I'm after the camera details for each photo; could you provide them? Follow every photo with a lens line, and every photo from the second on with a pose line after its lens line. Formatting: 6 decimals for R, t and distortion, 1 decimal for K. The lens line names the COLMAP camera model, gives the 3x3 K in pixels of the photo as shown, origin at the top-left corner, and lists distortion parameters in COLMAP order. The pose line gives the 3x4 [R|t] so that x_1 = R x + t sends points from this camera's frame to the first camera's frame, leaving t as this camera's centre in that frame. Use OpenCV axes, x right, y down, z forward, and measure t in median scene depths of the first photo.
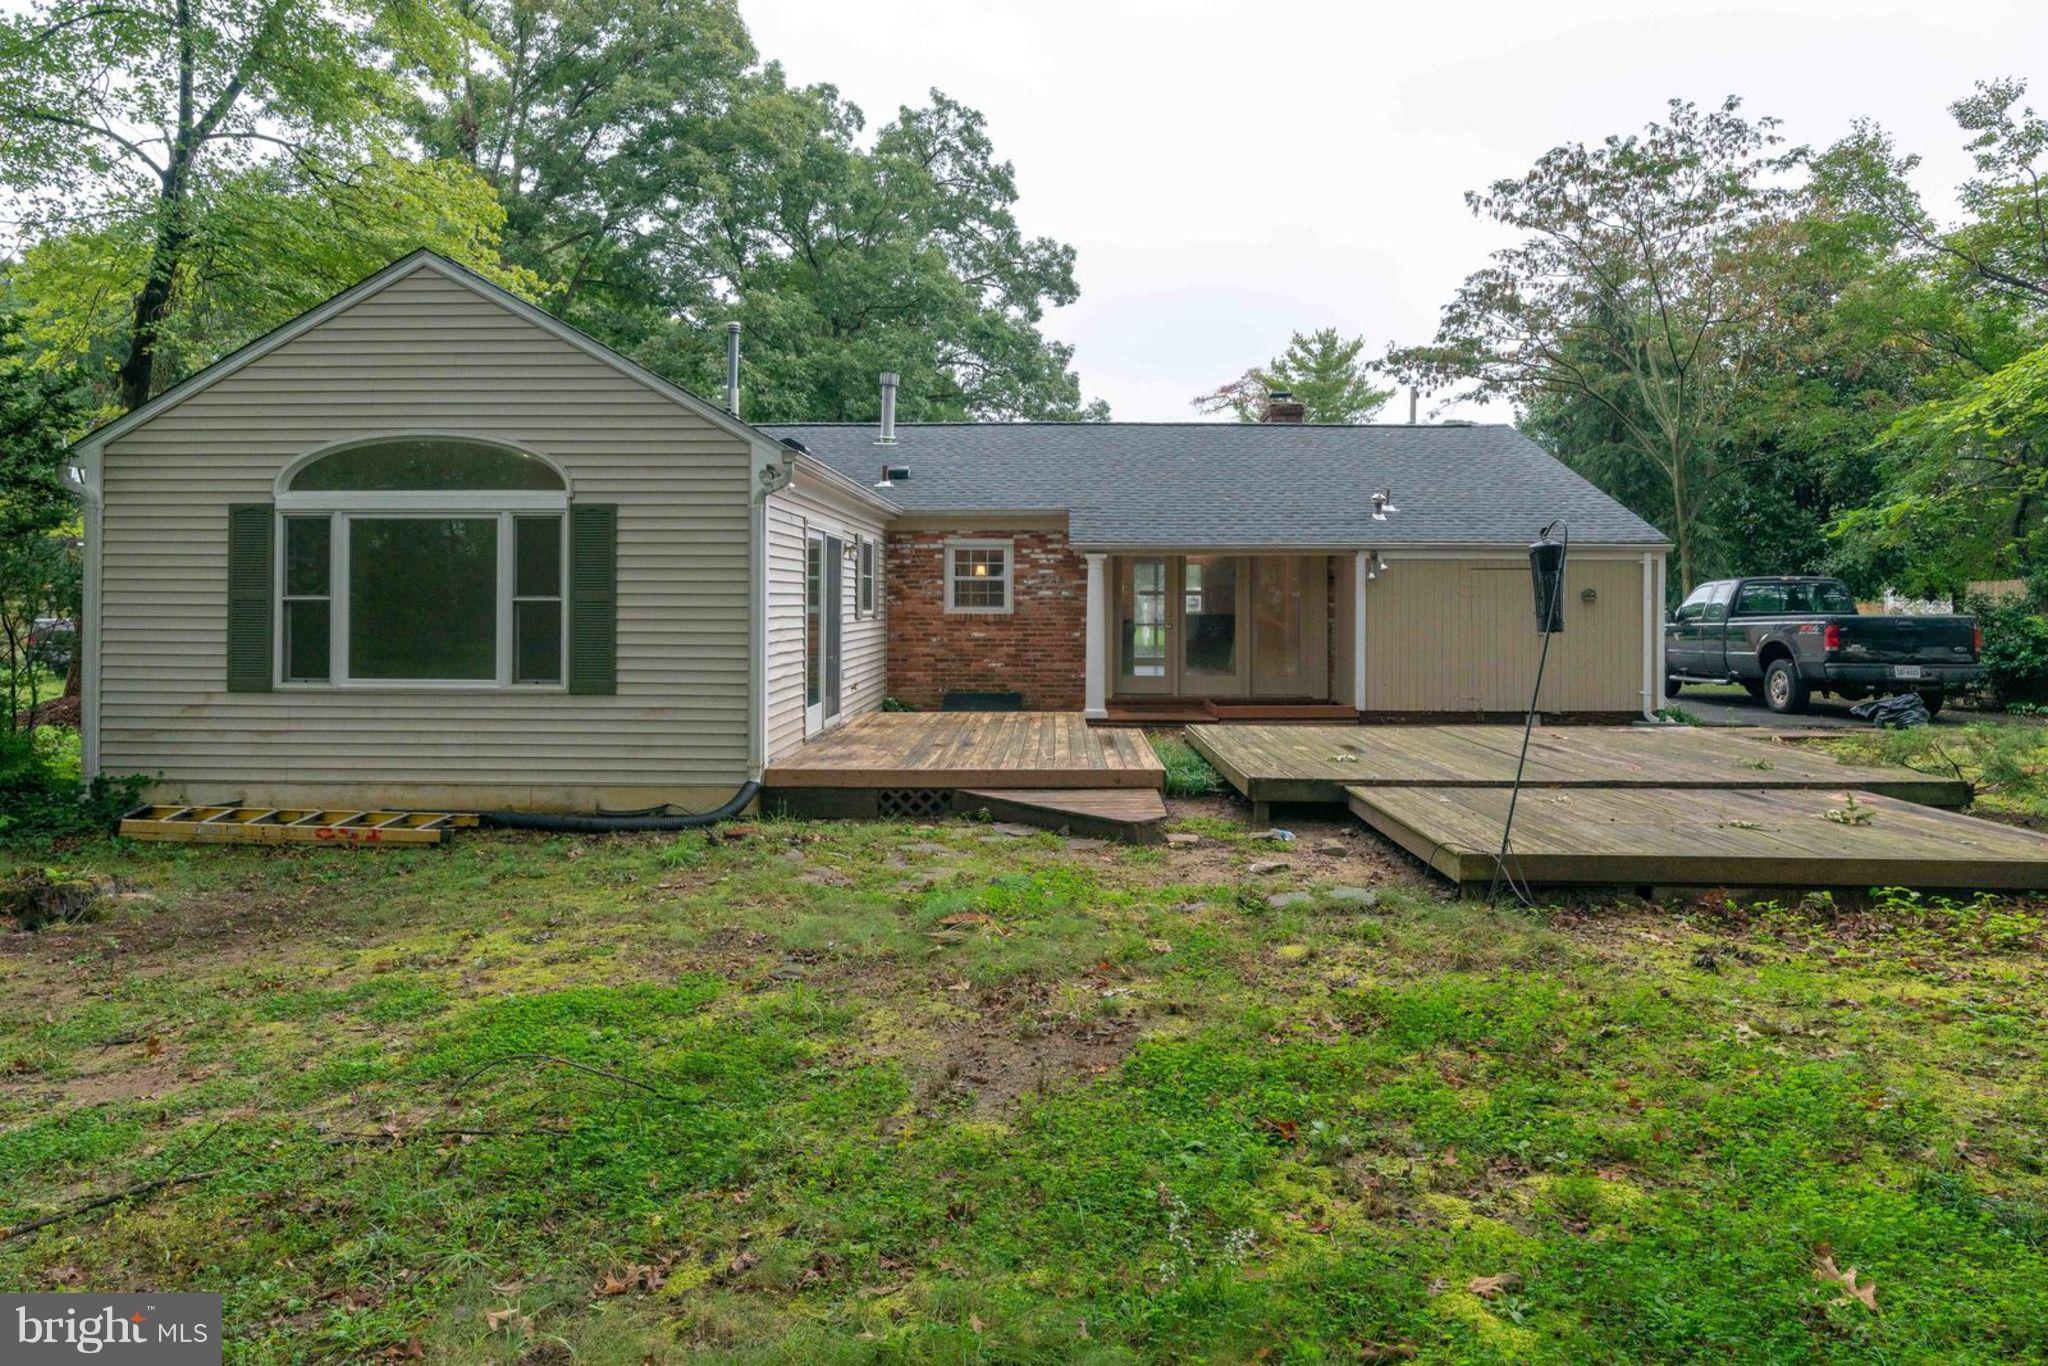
lens RADIAL K [[1102.7, 0, 1024.6], [0, 1102.7, 600.9], [0, 0, 1]] dist [-0.001574, 0.000322]
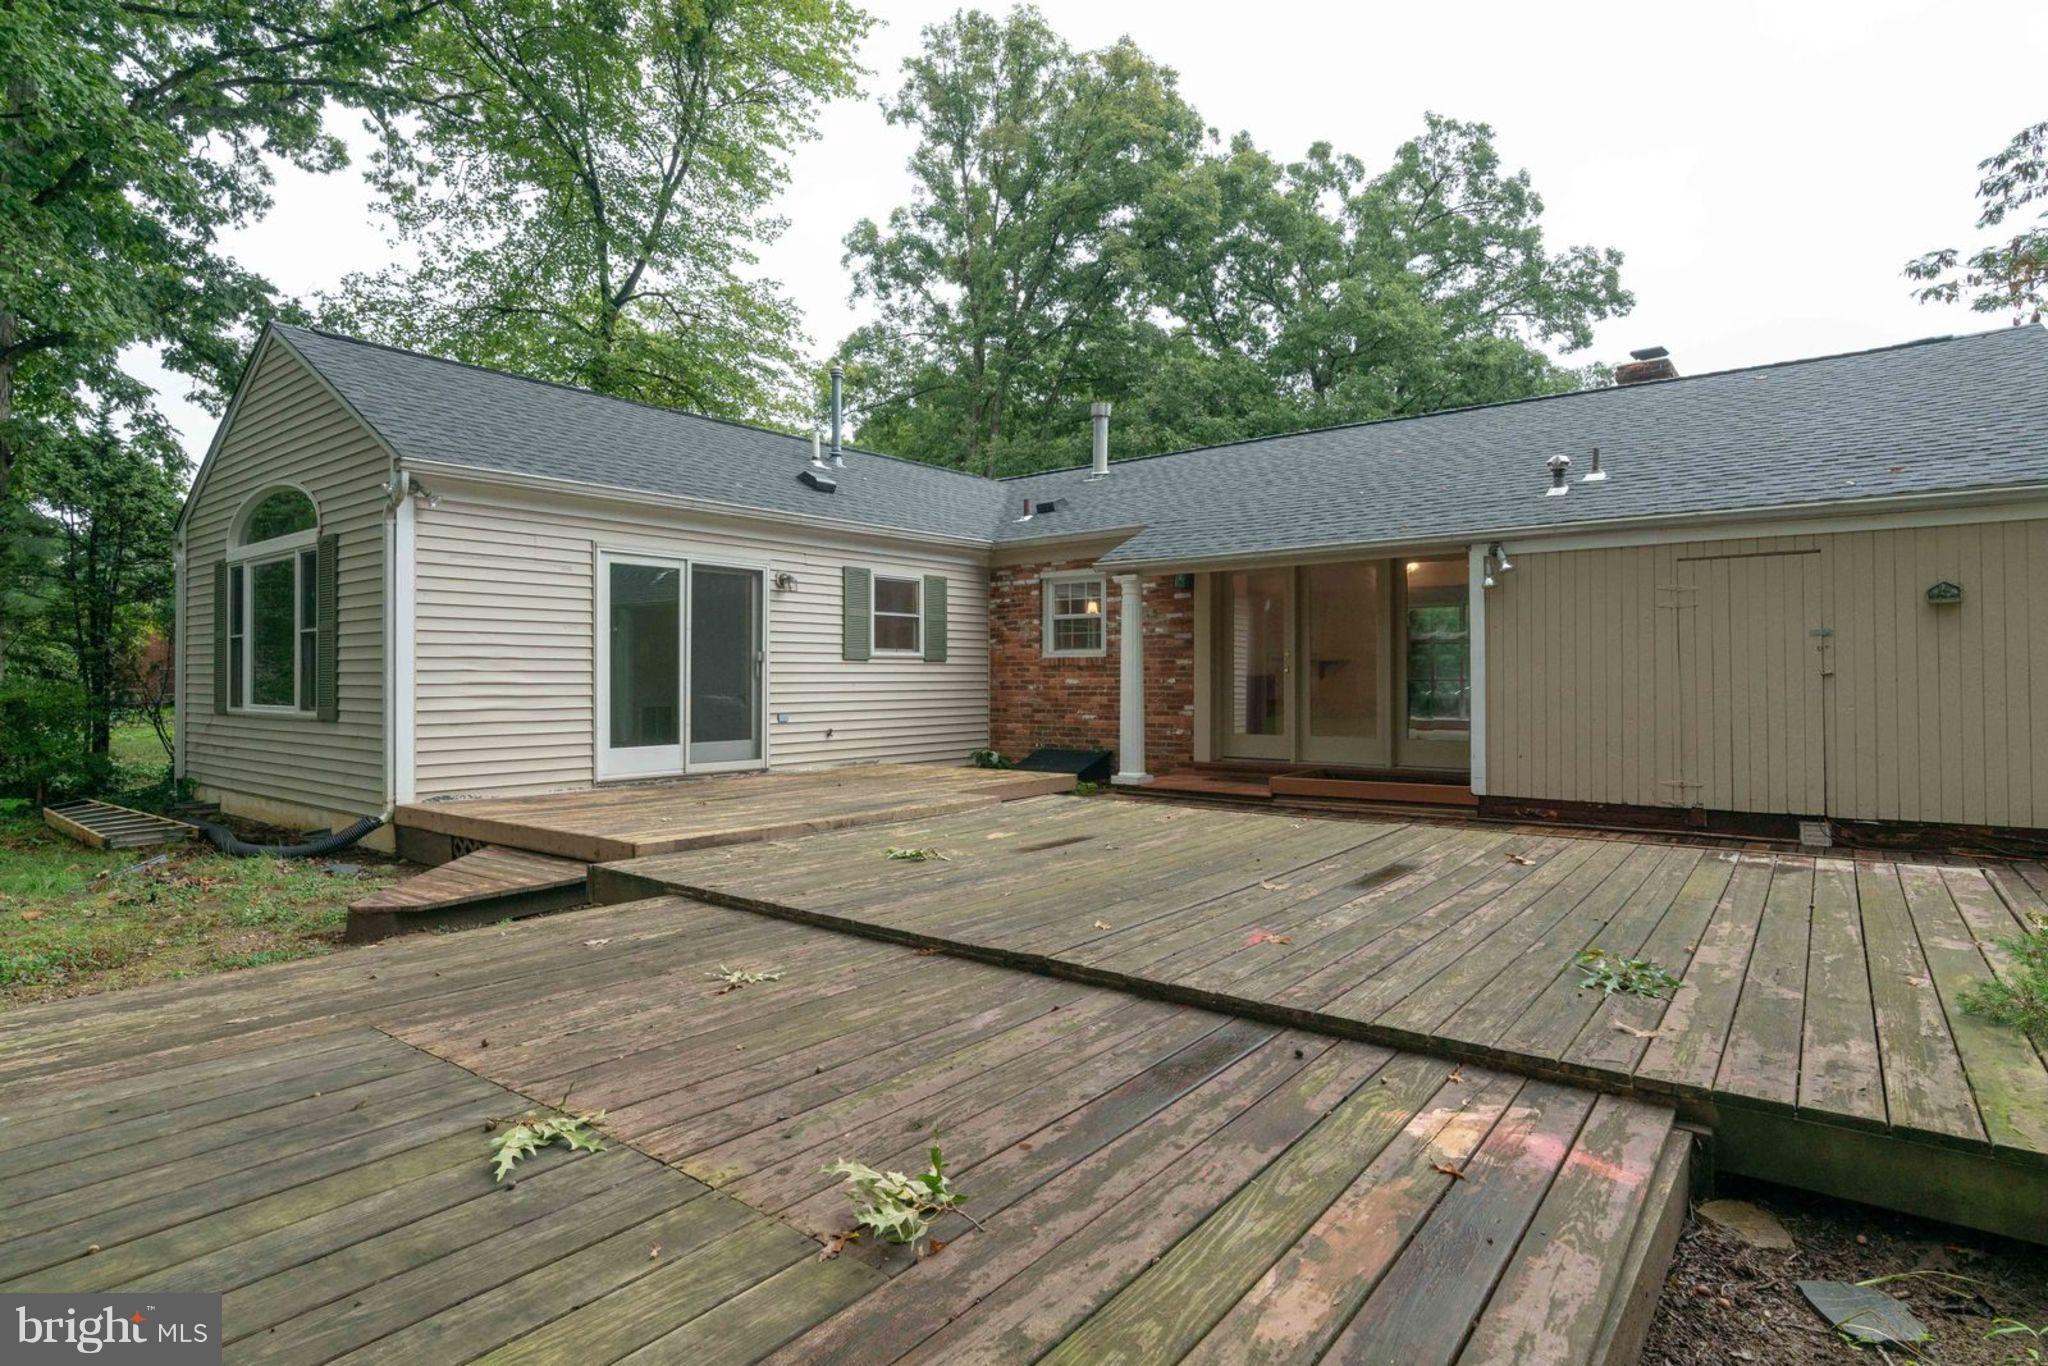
lens RADIAL K [[1009.2, 0, 1020.6], [0, 1009.2, 676.7], [0, 0, 1]] dist [-0.000478, 0.002254]
pose [[0.826486, -0.004590, -0.562939, 0.365839], [0.006463, 0.999978, 0.001336, 0.025461], [0.562921, -0.004742, 0.826497, 0.325254]]
